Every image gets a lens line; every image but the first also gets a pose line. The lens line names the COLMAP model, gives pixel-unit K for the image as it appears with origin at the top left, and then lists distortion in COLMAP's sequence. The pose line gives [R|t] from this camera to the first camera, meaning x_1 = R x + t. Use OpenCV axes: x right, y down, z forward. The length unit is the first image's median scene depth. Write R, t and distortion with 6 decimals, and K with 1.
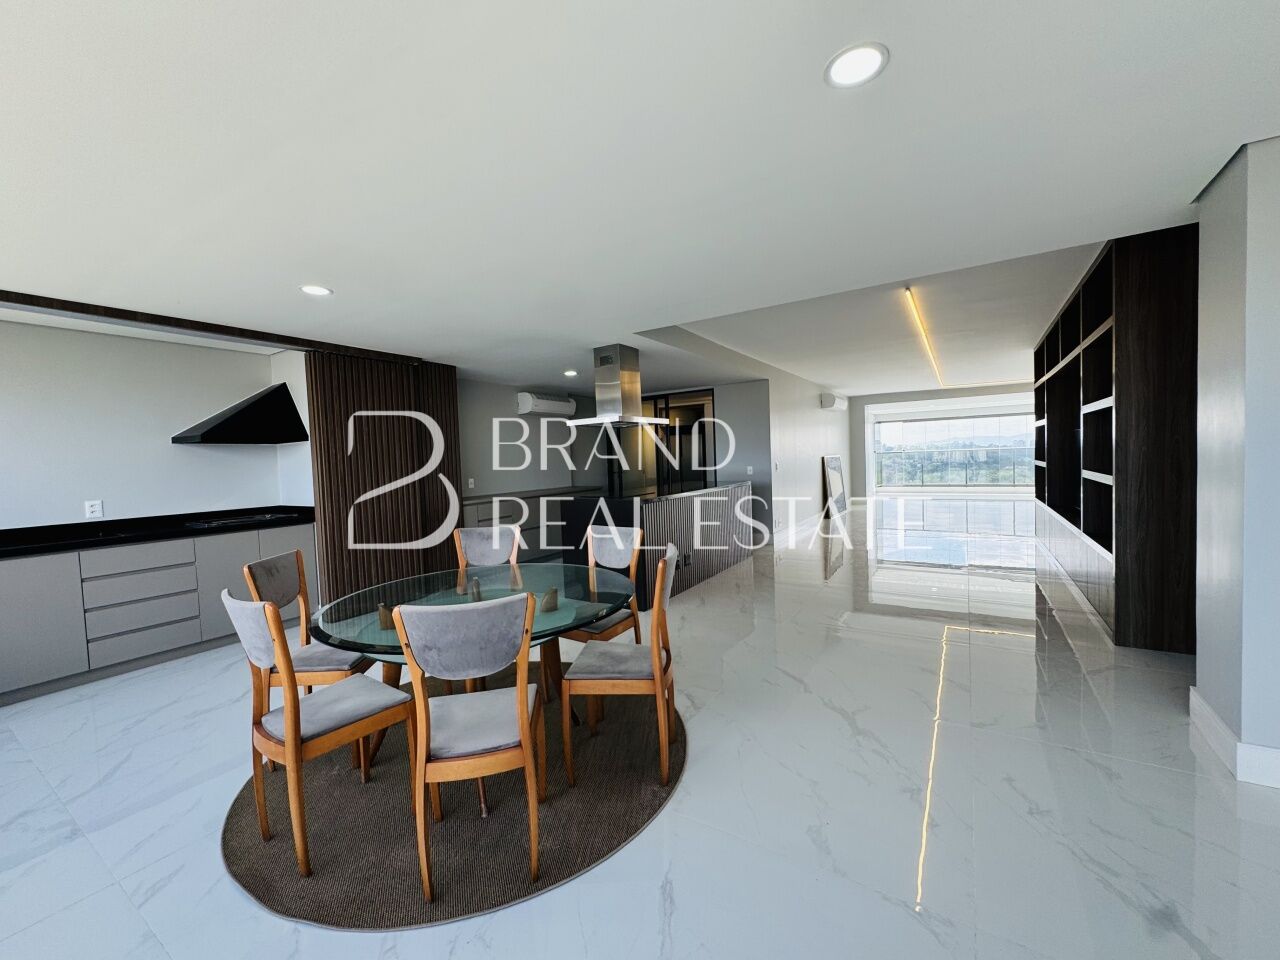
lens RADIAL K [[515.9, 0, 638.1], [0, 515.9, 481.1], [0, 0, 1]] dist [-0.001198, 0.000276]
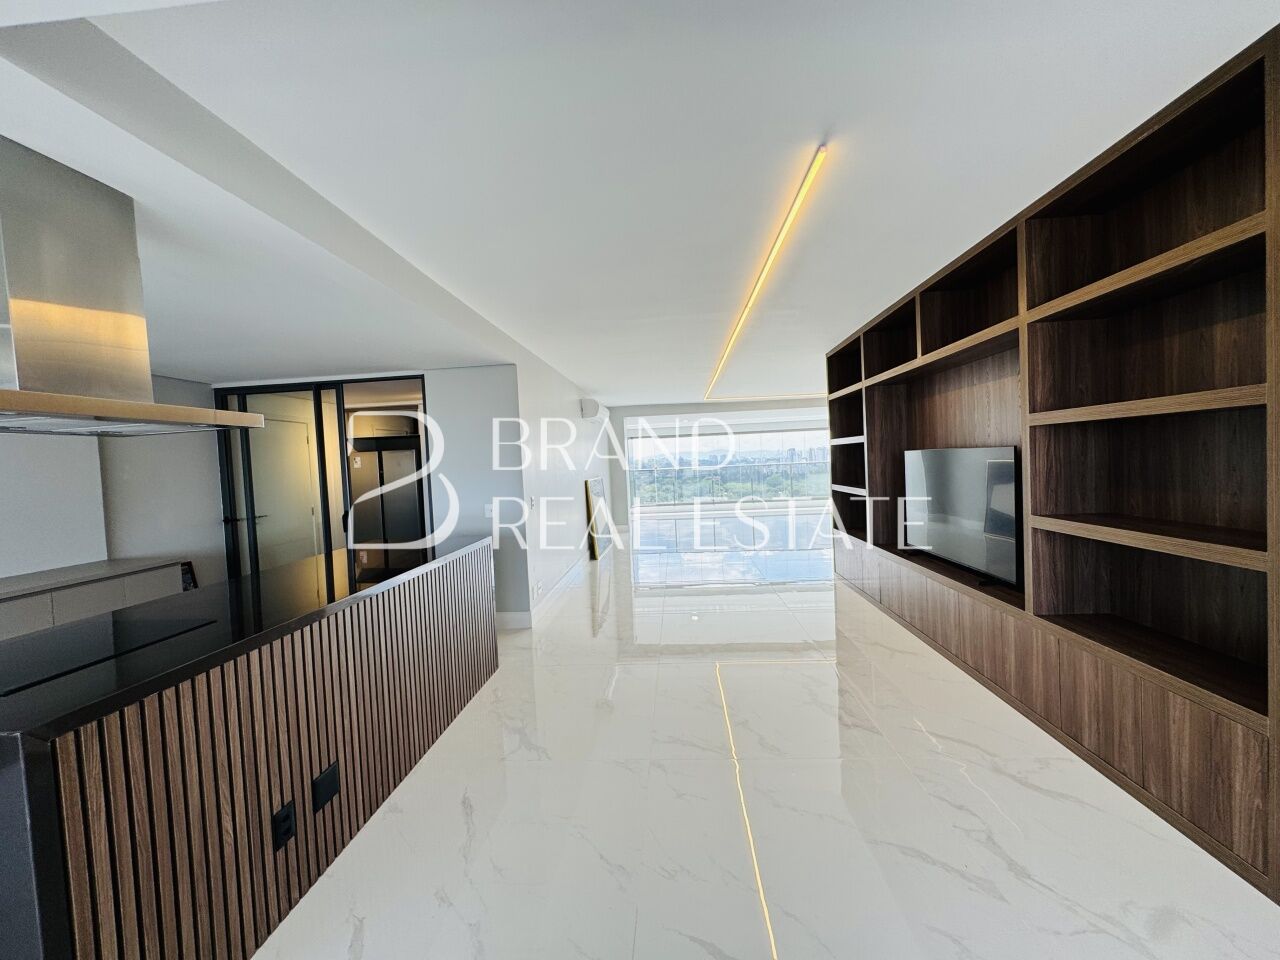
lens RADIAL K [[515.9, 0, 642.0], [0, 515.9, 482.5], [0, 0, 1]] dist [-0.001198, 0.000276]
pose [[0.877653, -0.022533, 0.478767, 0.160443], [0.033570, 0.999331, -0.014506, -0.076199], [-0.478120, 0.028803, 0.877822, 0.723864]]
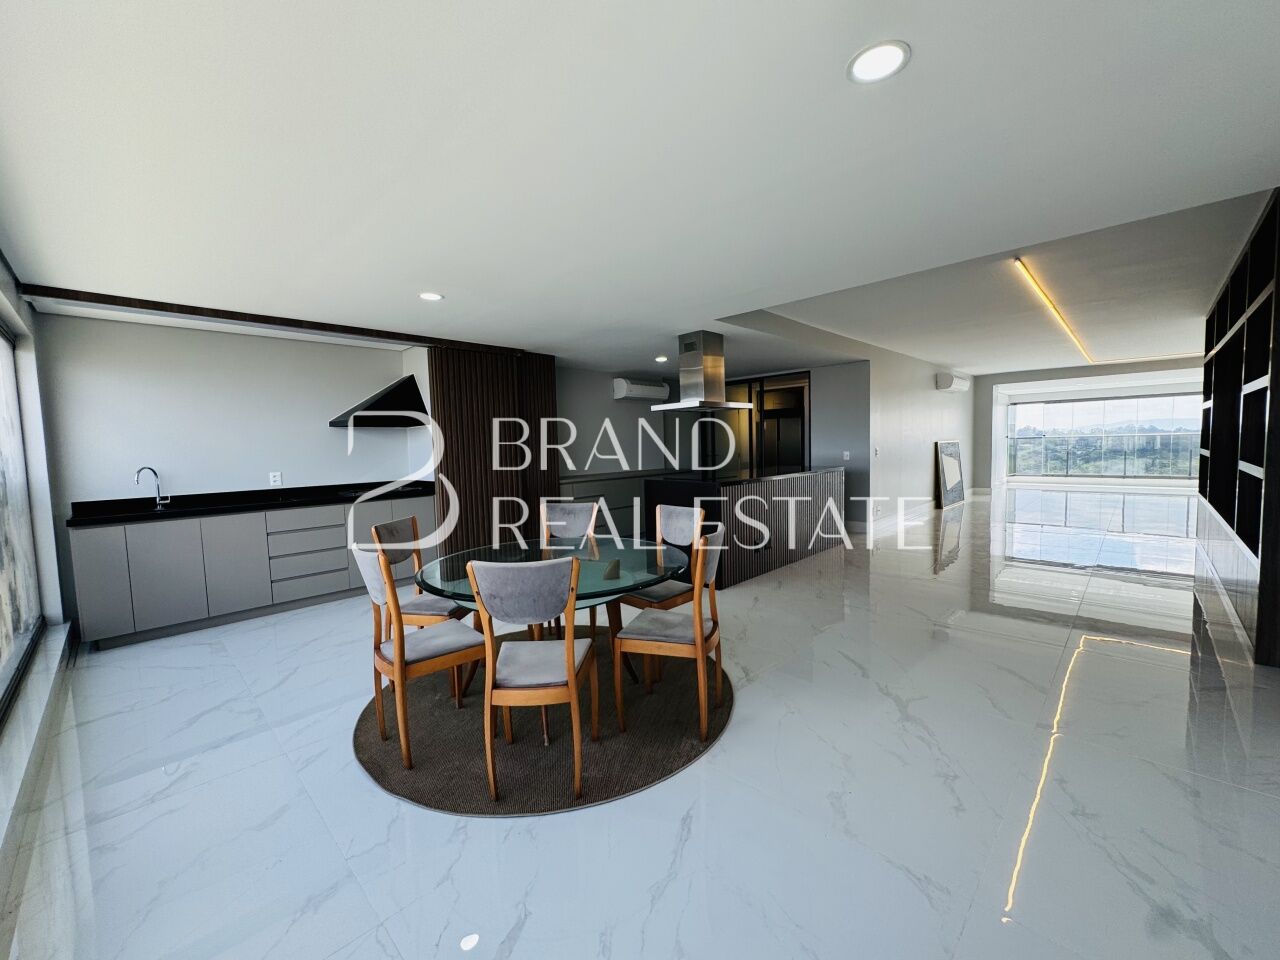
lens RADIAL K [[515.9, 0, 637.9], [0, 515.9, 481.9], [0, 0, 1]] dist [-0.001198, 0.000276]
pose [[0.978004, 0.024885, -0.207097, 0.070262], [-0.017658, 0.999171, 0.036672, -0.000329], [0.207838, -0.032209, 0.977633, -0.048131]]
